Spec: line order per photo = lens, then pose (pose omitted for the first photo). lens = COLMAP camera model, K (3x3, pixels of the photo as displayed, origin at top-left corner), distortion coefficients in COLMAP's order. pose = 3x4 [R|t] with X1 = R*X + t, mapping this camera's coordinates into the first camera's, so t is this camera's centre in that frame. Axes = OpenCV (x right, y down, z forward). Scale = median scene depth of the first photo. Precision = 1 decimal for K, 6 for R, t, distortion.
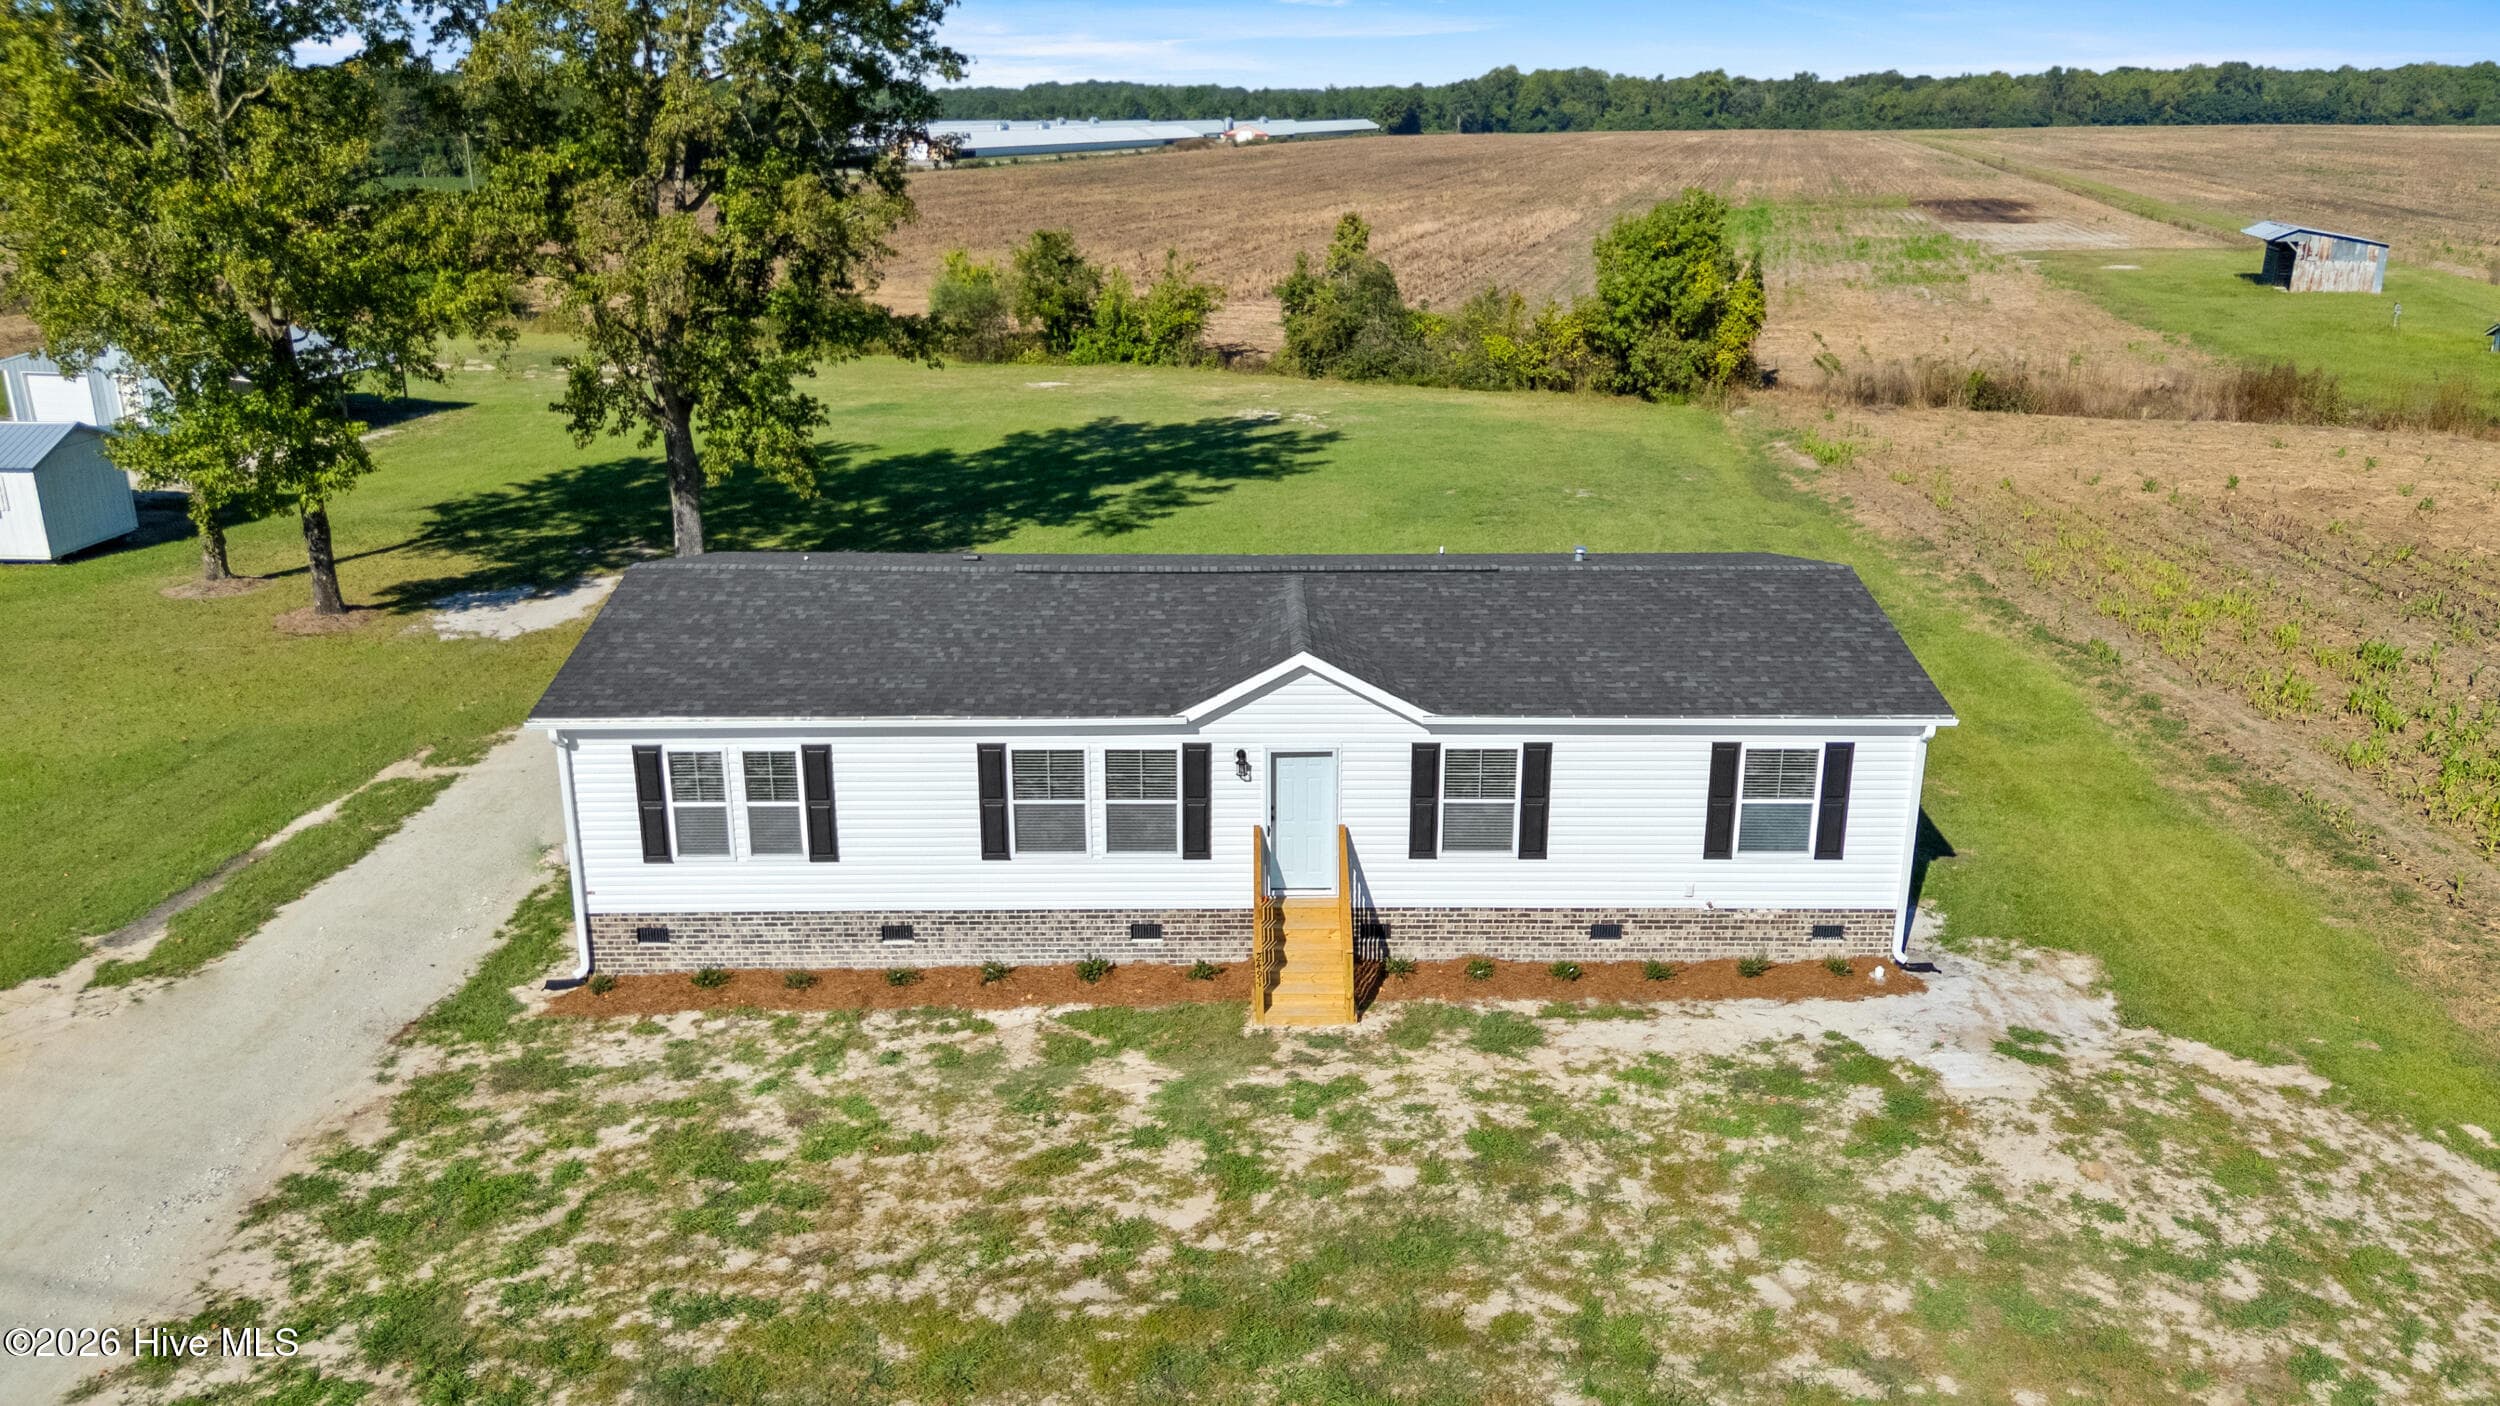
lens RADIAL K [[1841.2, 0, 1249.8], [0, 1841.2, 727.2], [0, 0, 1]] dist [0.068298, -0.065874]
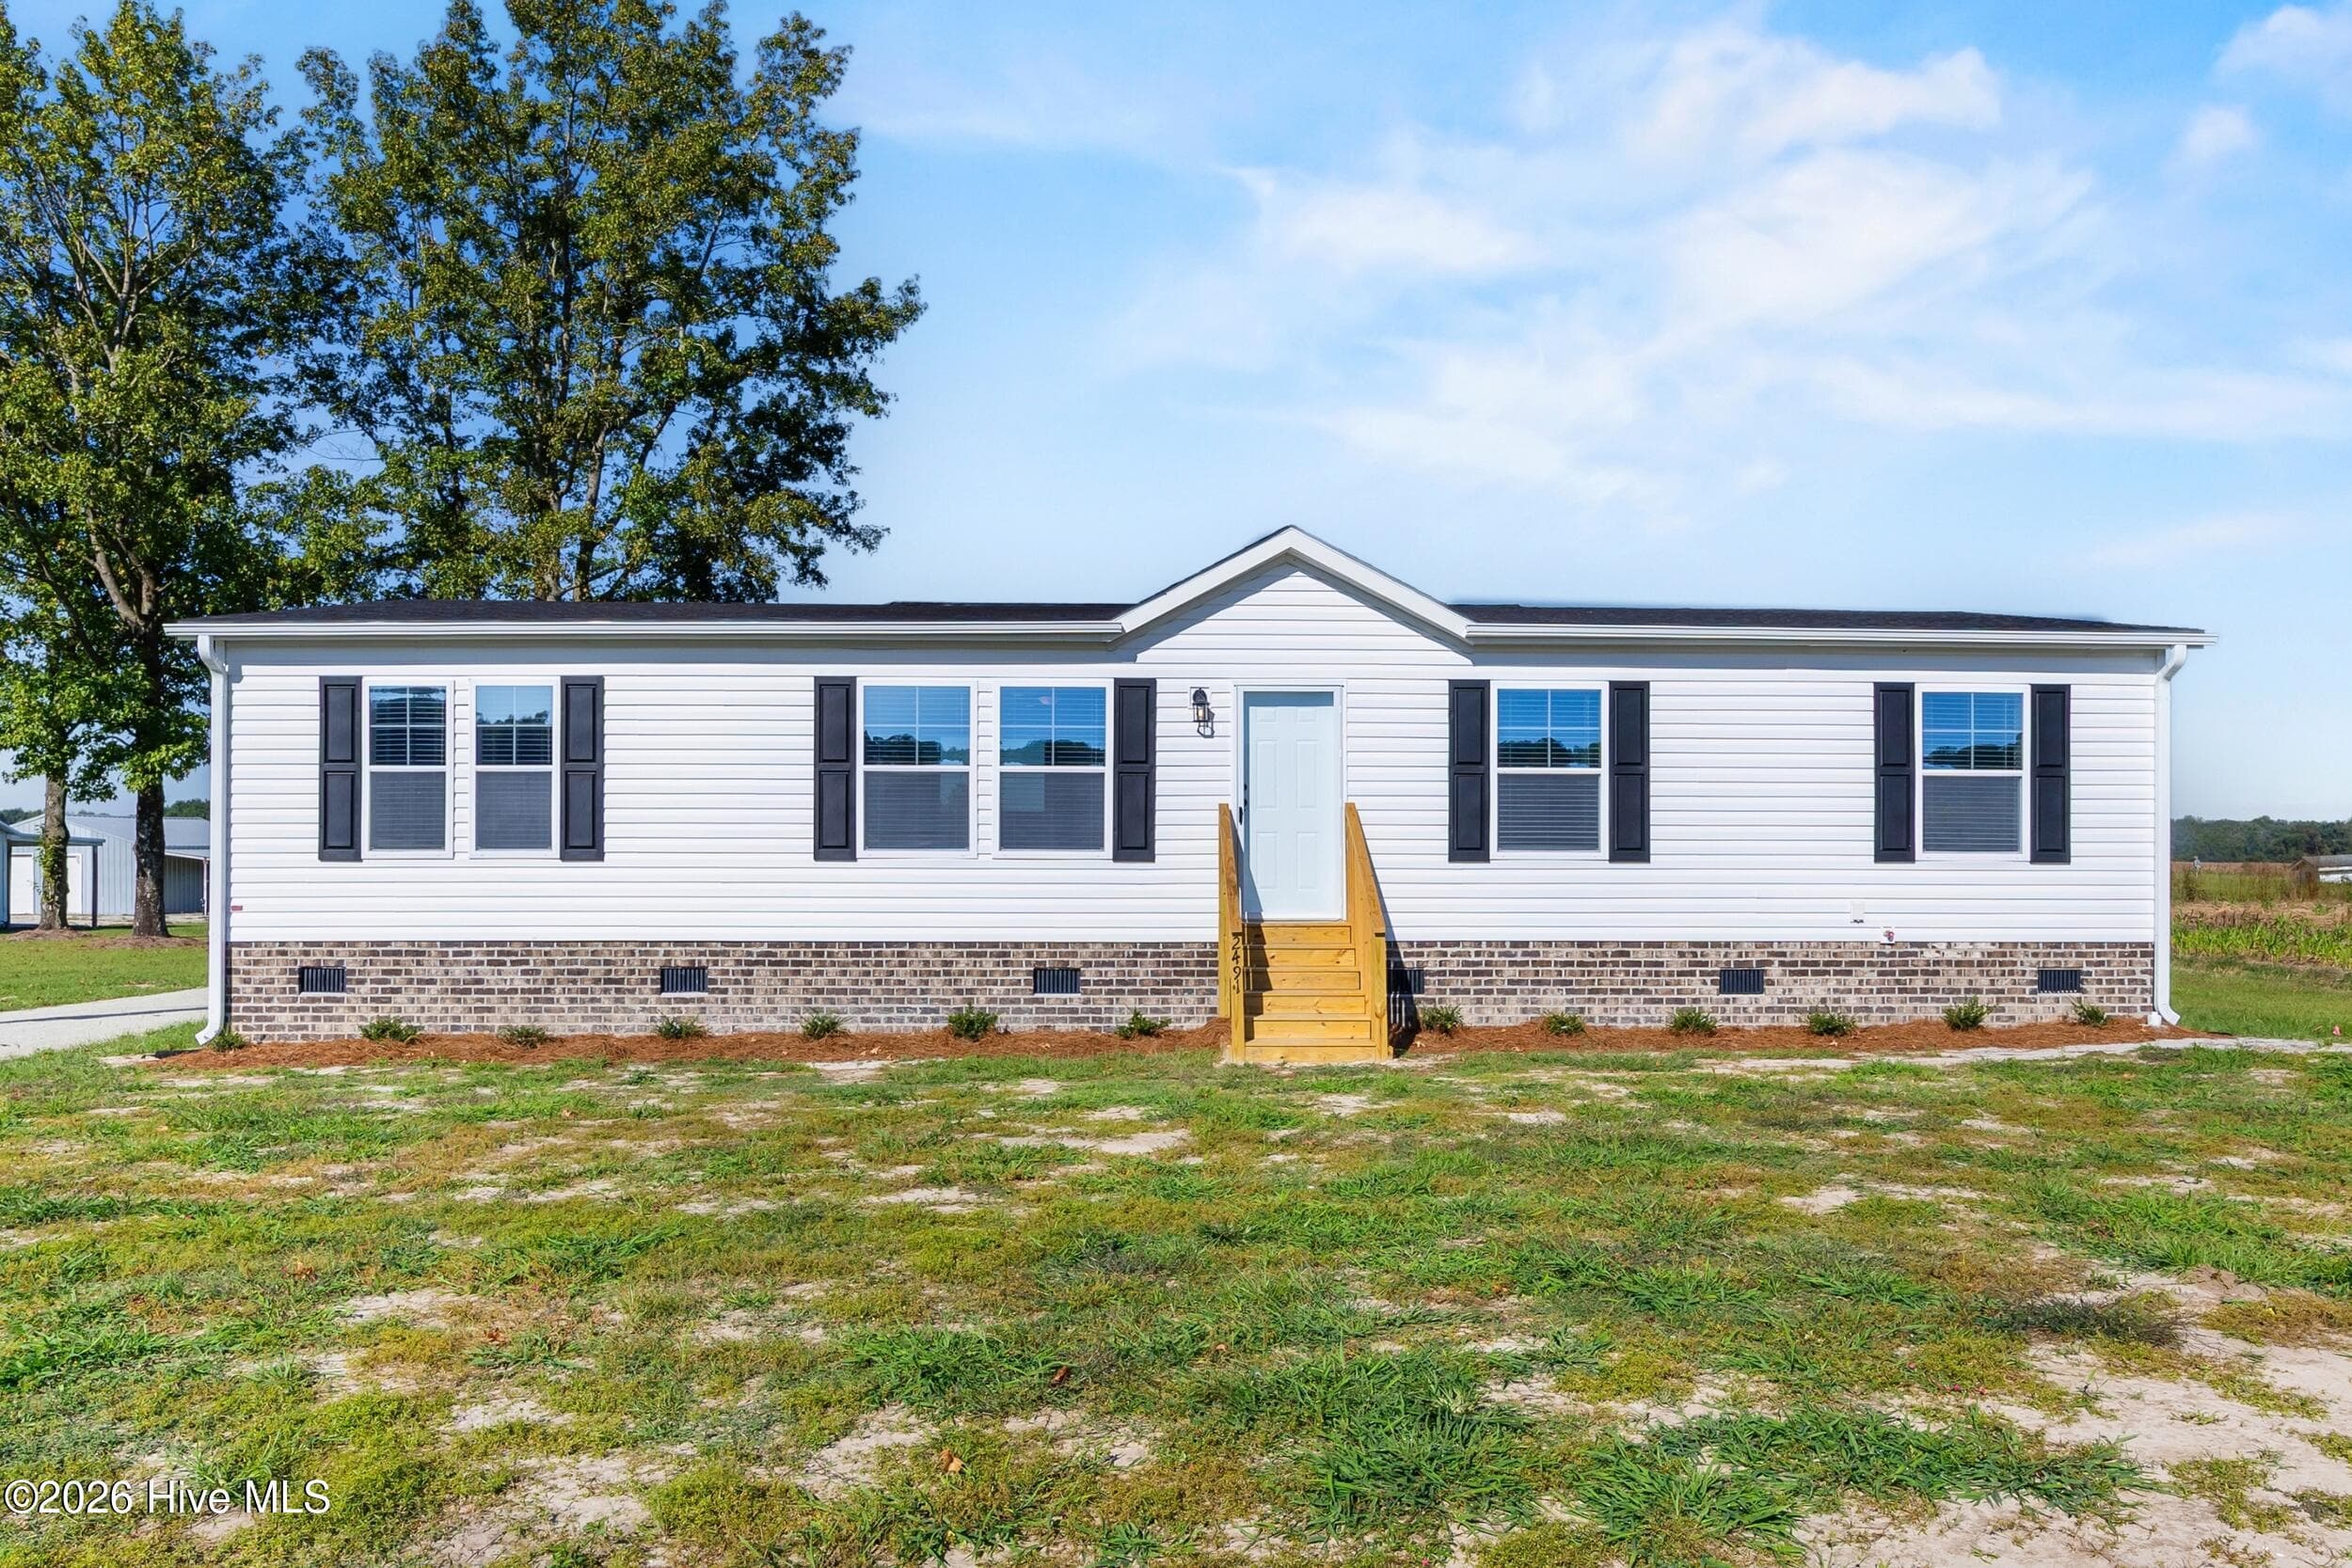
lens RADIAL K [[1650.8, 0, 1162.0], [0, 1650.8, 833.9], [0, 0, 1]] dist [-0.040520, 0.012481]
pose [[0.999939, 0.000727, 0.011026, -0.025230], [0.002731, 0.950620, -0.310344, 0.248791], [-0.010707, 0.310355, 0.950560, 0.423489]]
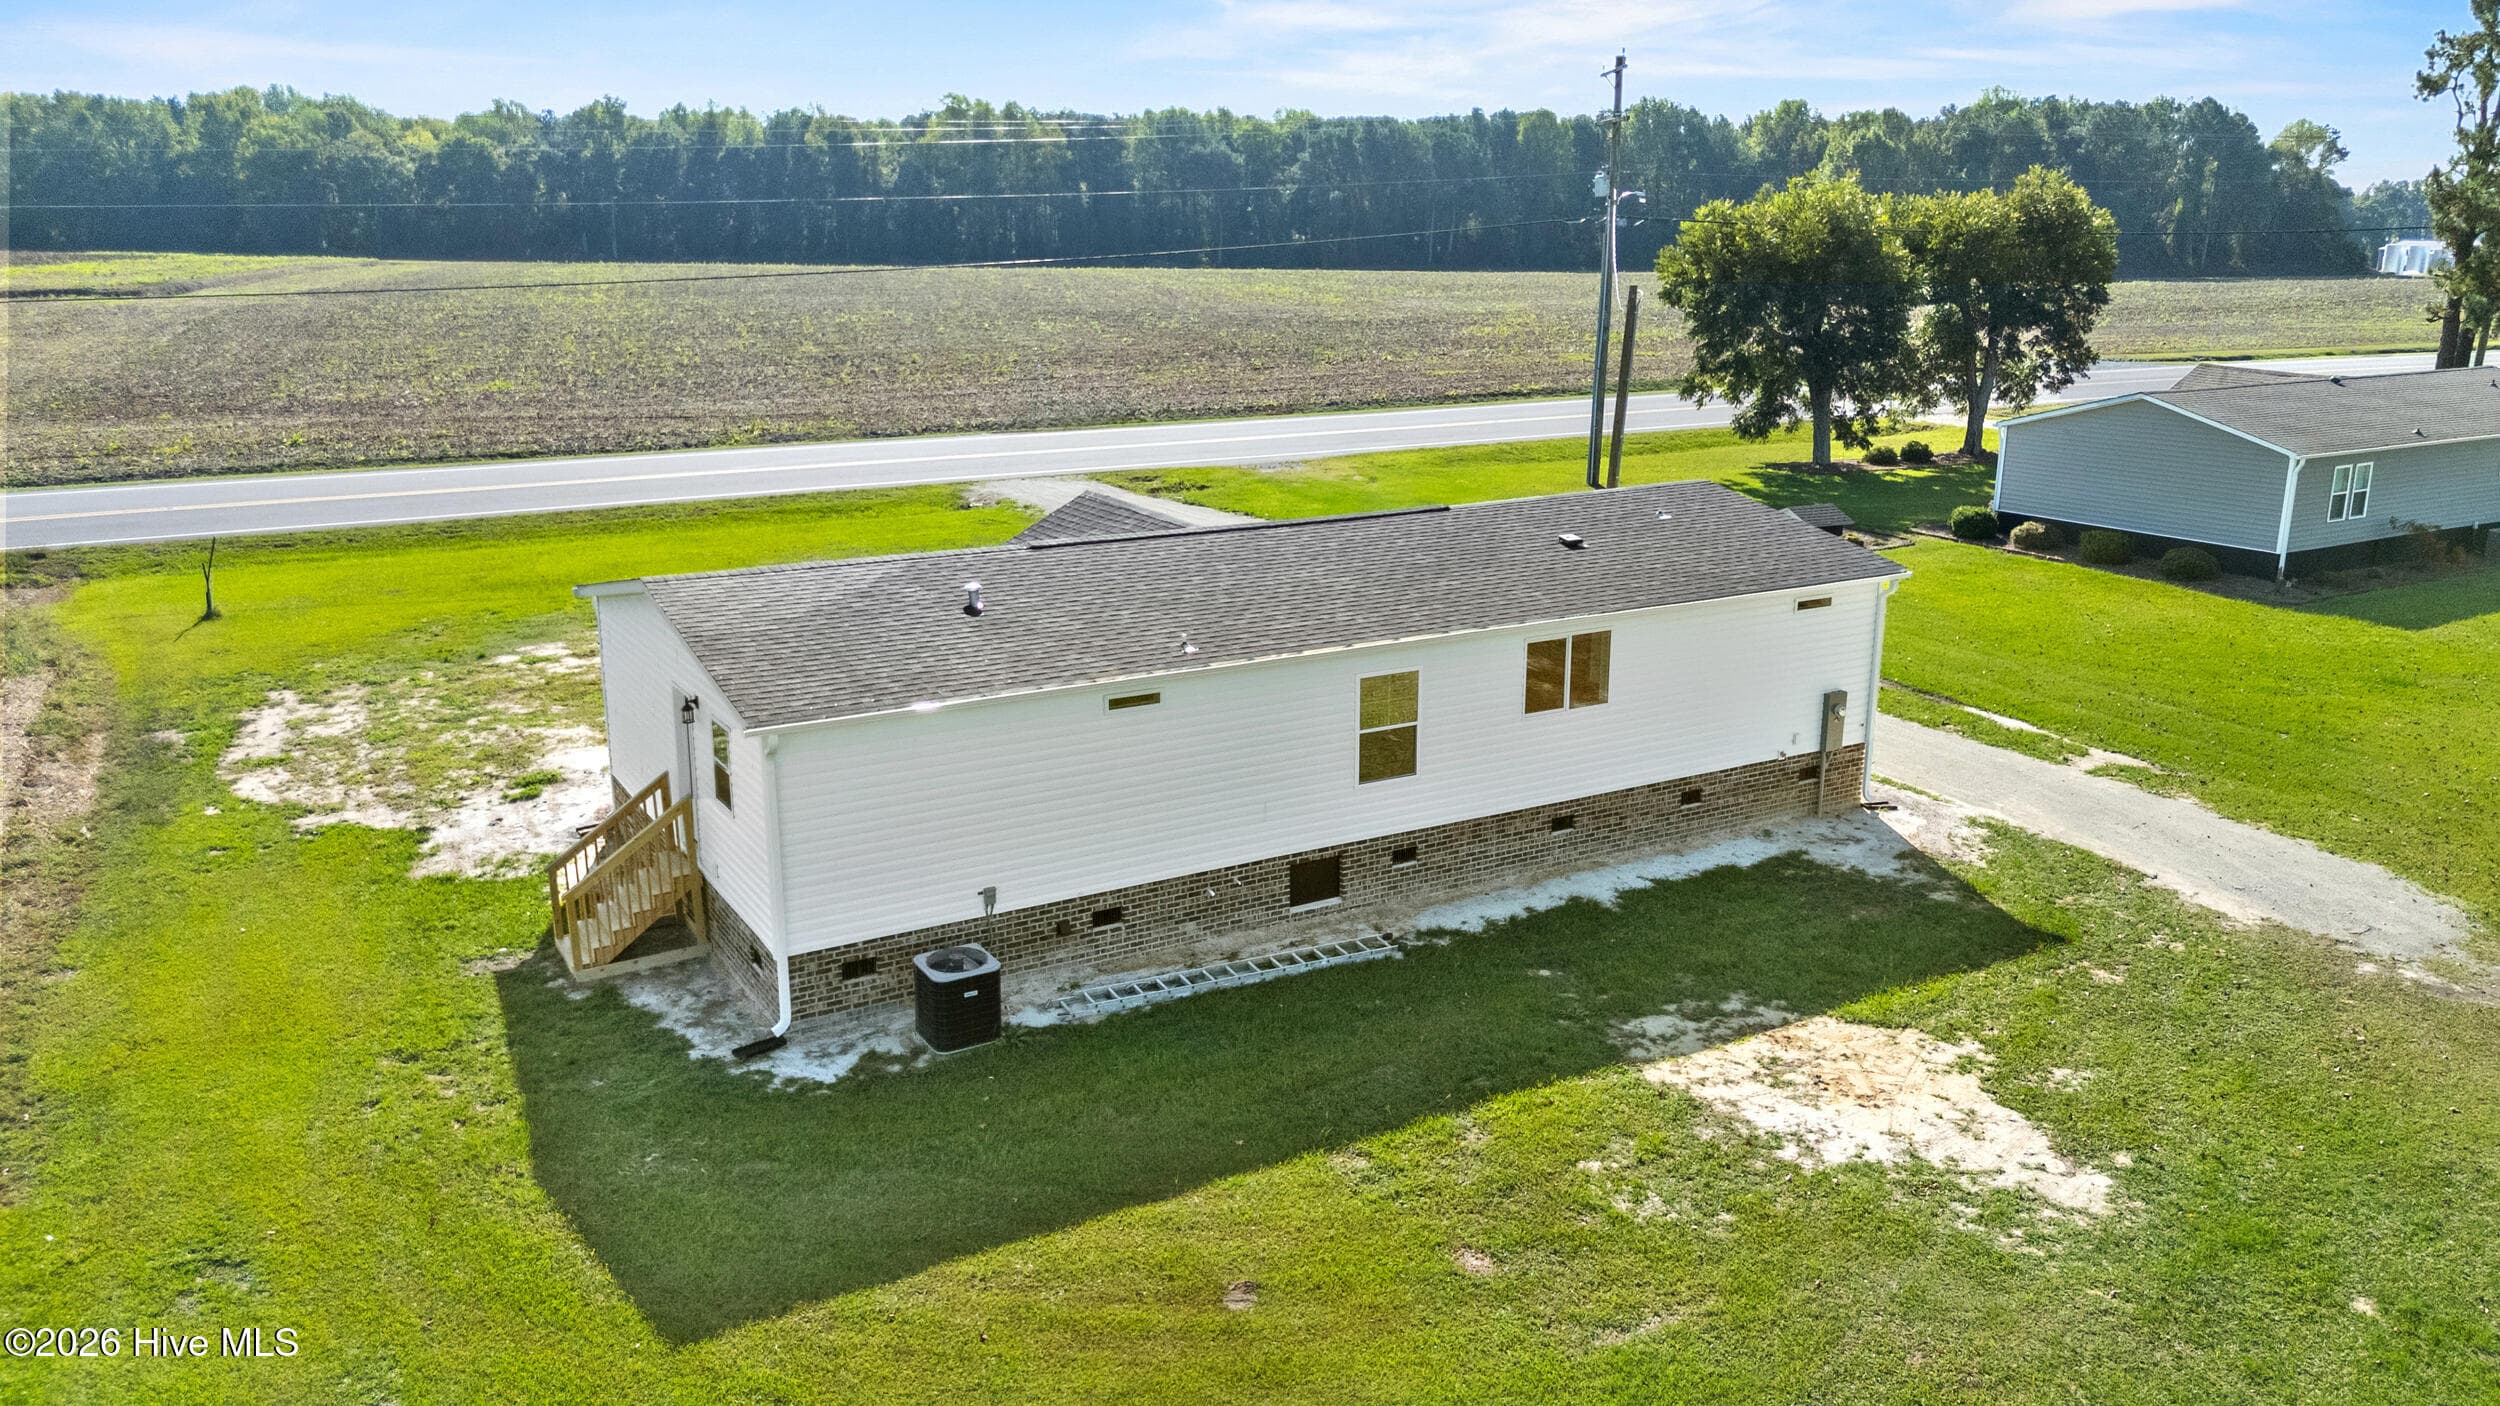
lens RADIAL K [[1841.2, 0, 1258.9], [0, 1841.2, 697.0], [0, 0, 1]] dist [0.068298, -0.065874]
pose [[-0.862872, 0.121560, -0.490586, 0.567539], [-0.164304, 0.850461, 0.499720, -0.575587], [0.477971, 0.511799, -0.713866, 1.993158]]
